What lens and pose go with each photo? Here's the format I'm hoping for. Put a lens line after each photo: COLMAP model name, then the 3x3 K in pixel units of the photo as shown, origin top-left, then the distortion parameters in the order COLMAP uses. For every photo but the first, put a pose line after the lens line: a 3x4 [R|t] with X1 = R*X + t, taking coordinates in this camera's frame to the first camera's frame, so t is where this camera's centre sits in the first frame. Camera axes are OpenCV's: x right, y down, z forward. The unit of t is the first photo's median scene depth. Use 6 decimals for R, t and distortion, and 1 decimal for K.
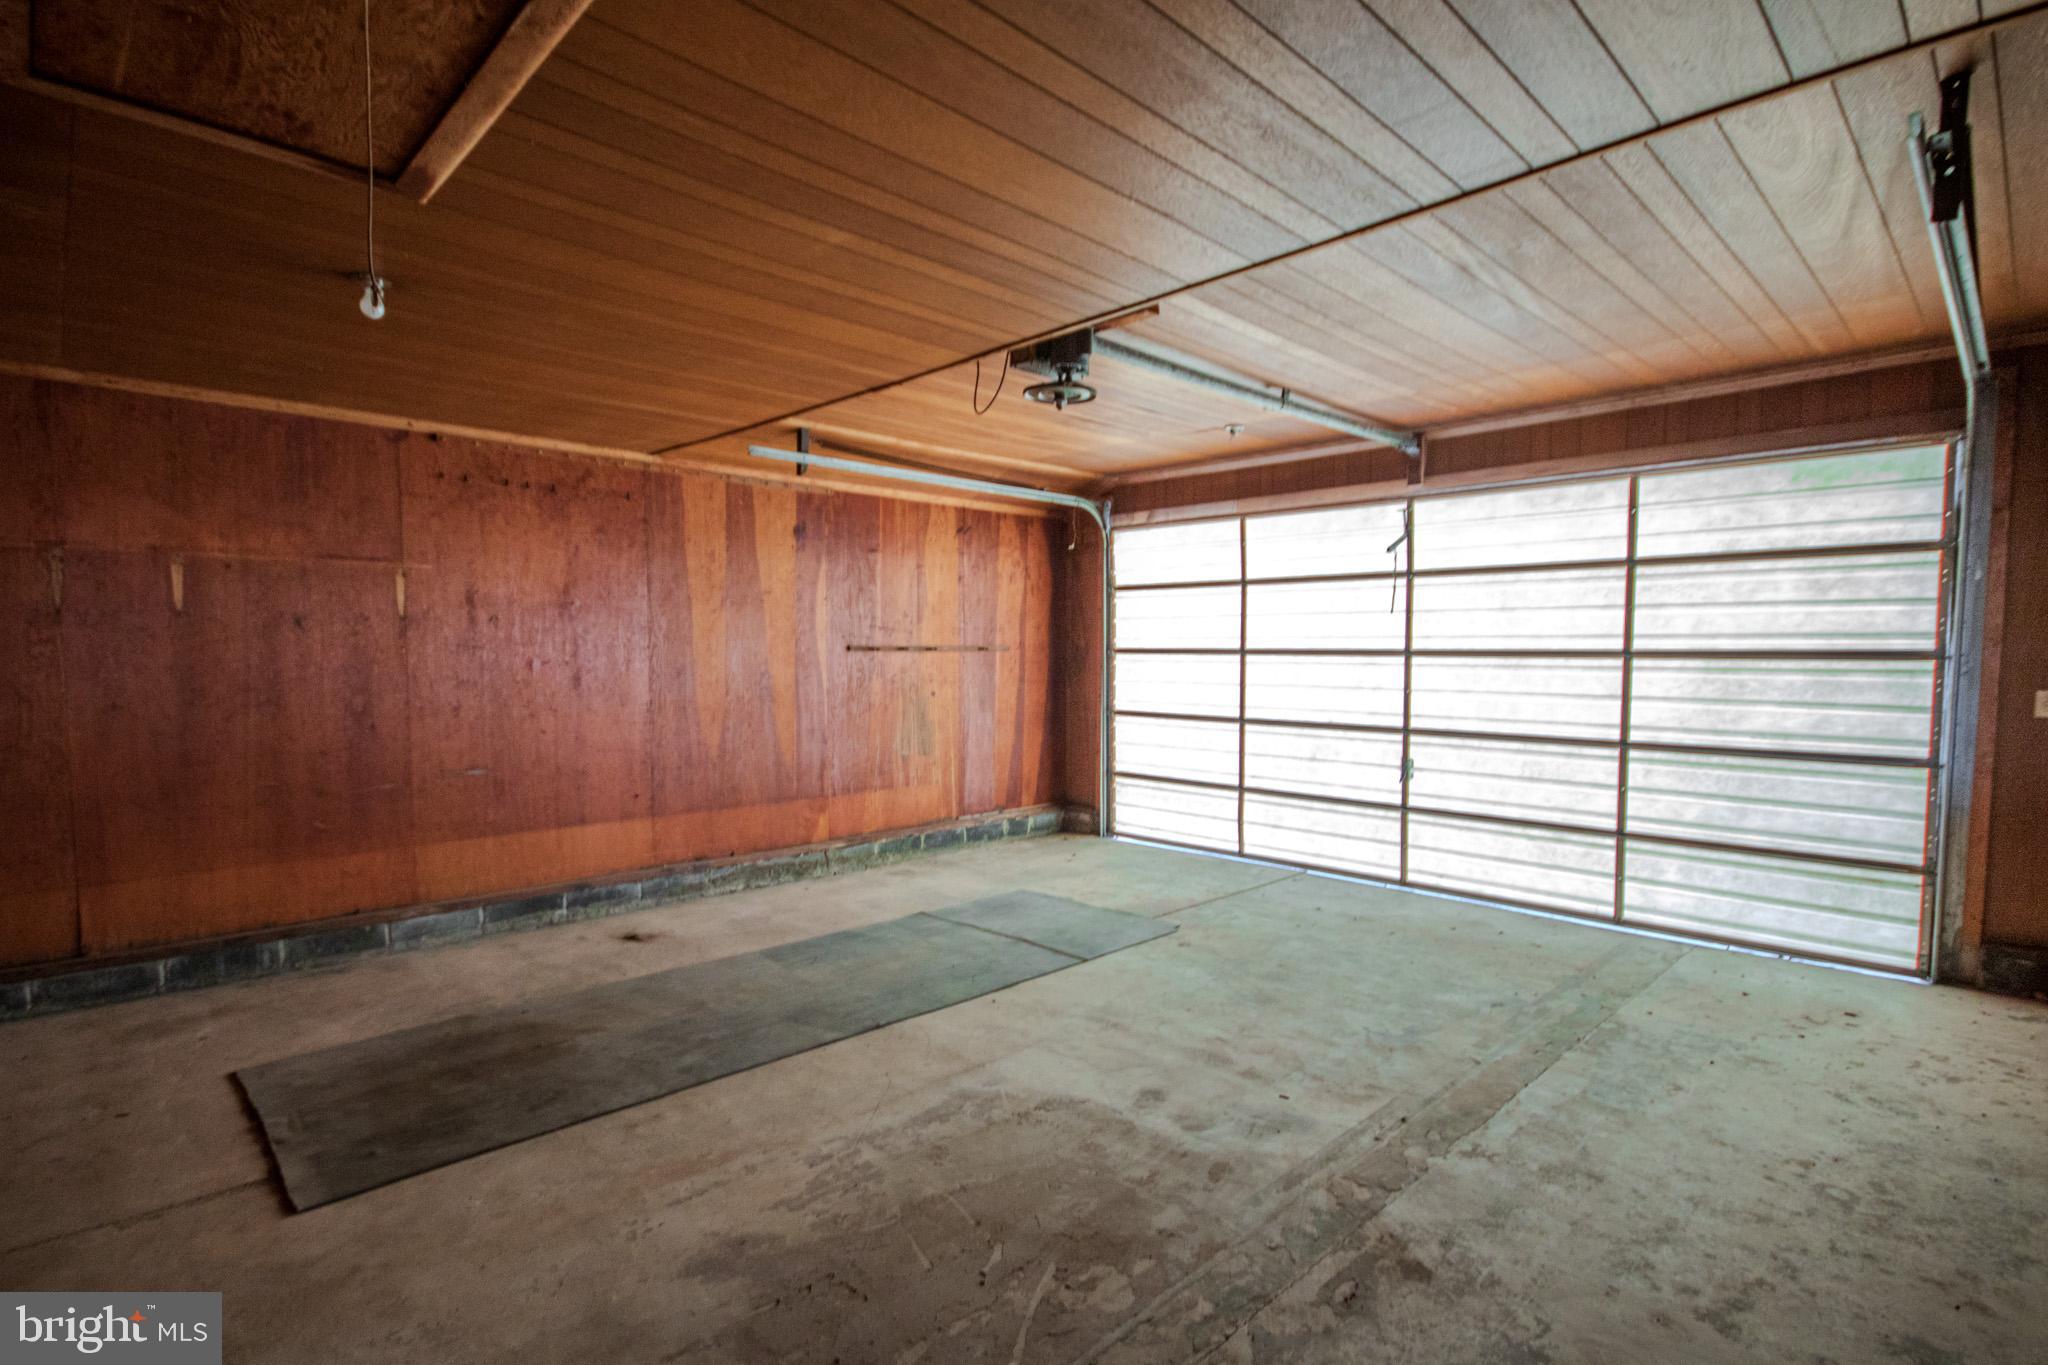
lens RADIAL K [[997.0, 0, 1017.1], [0, 997.0, 707.0], [0, 0, 1]] dist [-0.001339, -0.001167]
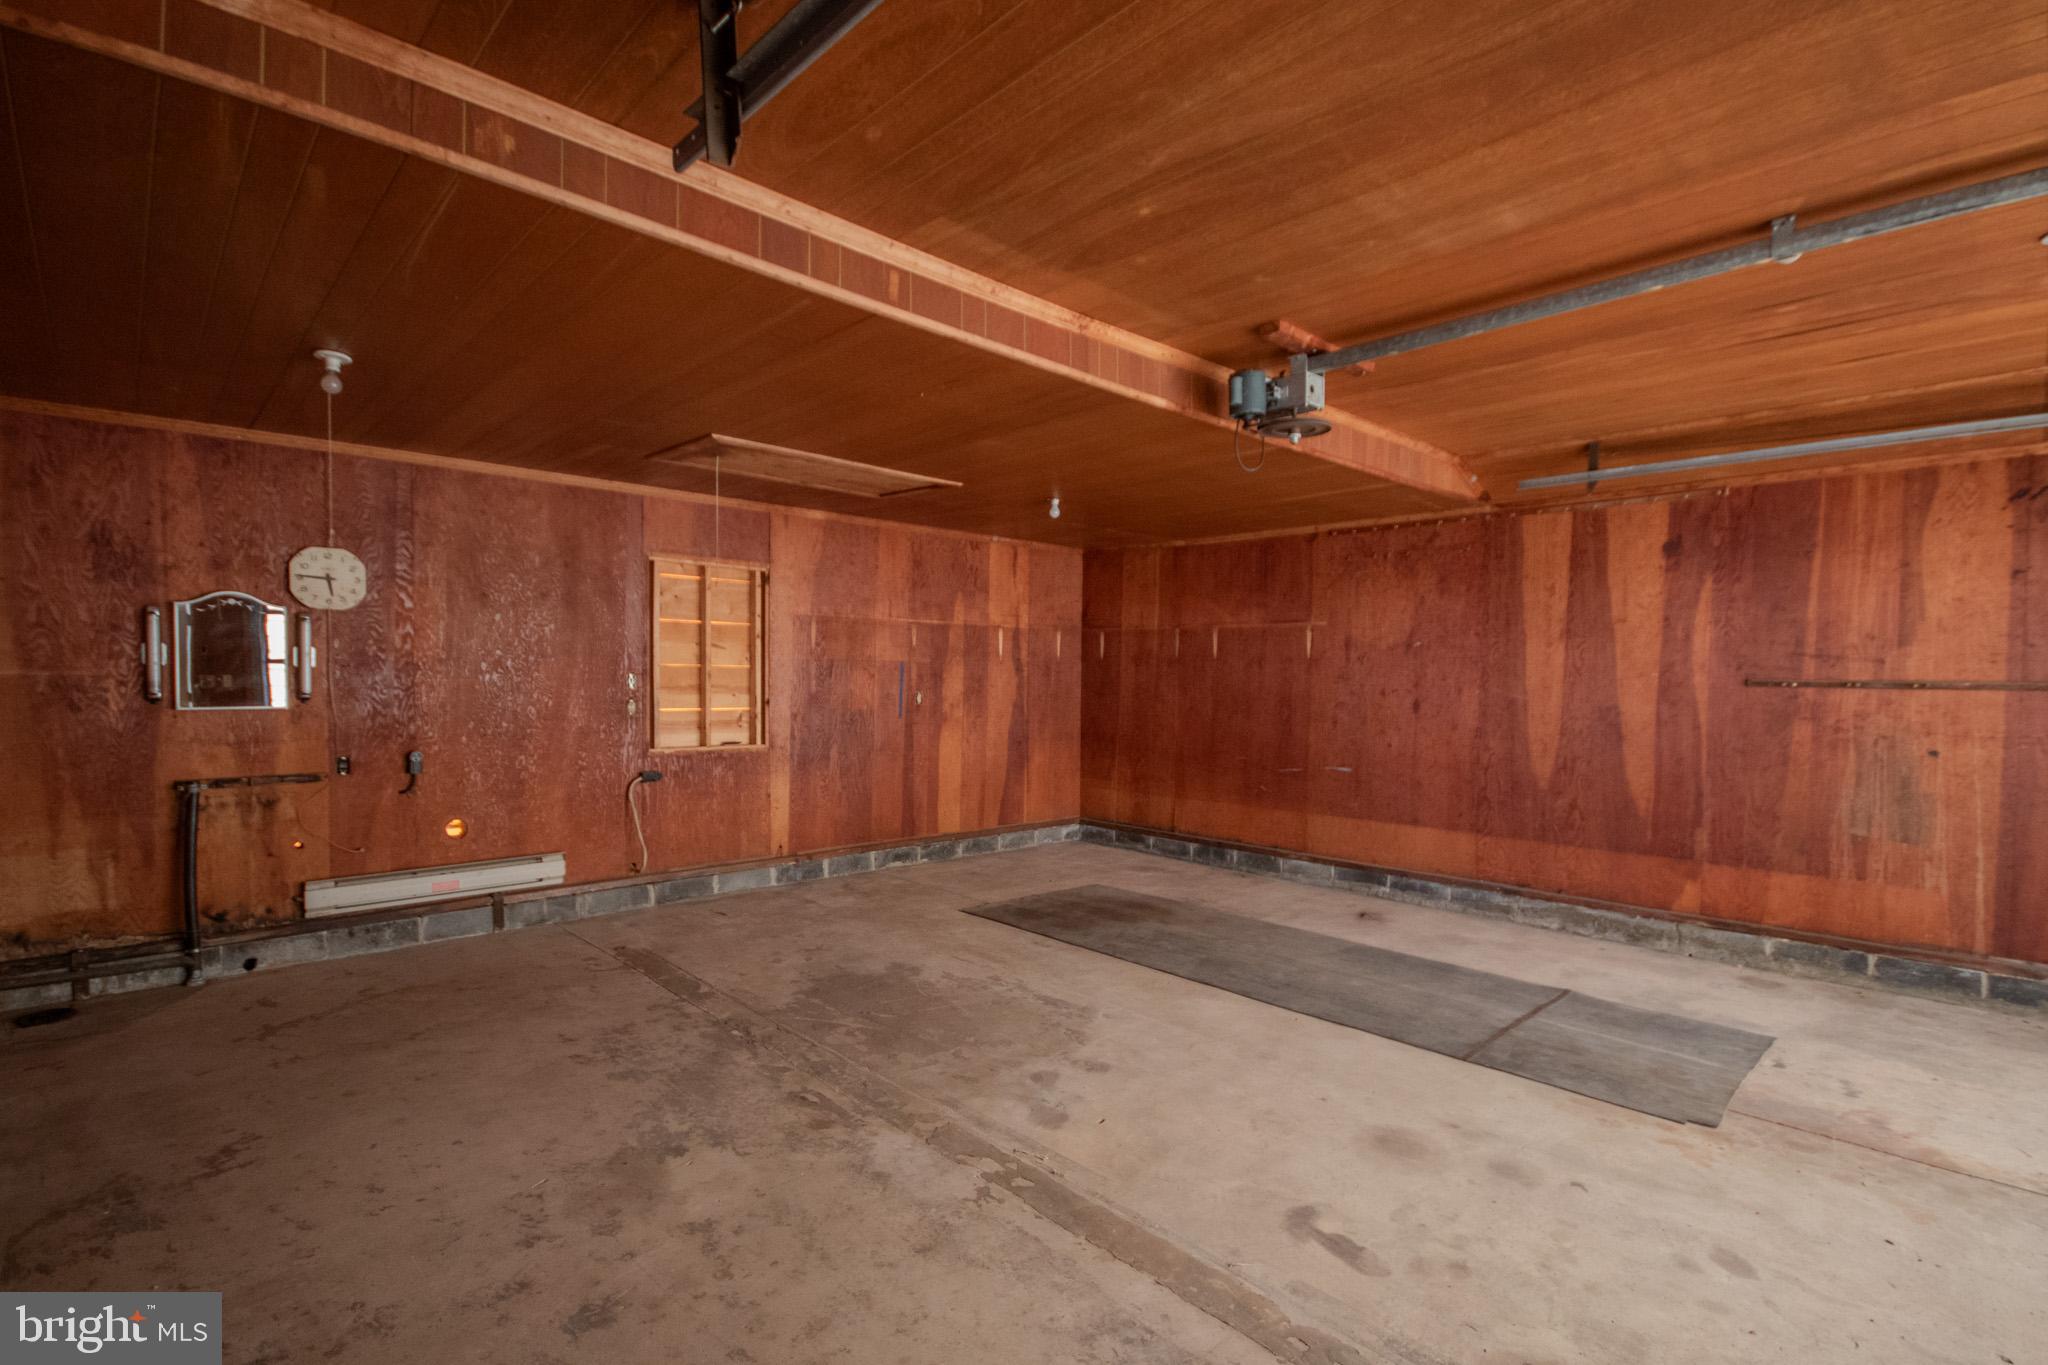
lens RADIAL K [[948.4, 0, 1030.0], [0, 948.4, 706.4], [0, 0, 1]] dist [-0.003947, -0.000591]
pose [[-0.010699, 0.032044, -0.999429, 0.787792], [-0.066733, 0.997235, 0.032688, -0.035869], [0.997713, 0.067045, -0.008531, 0.587057]]
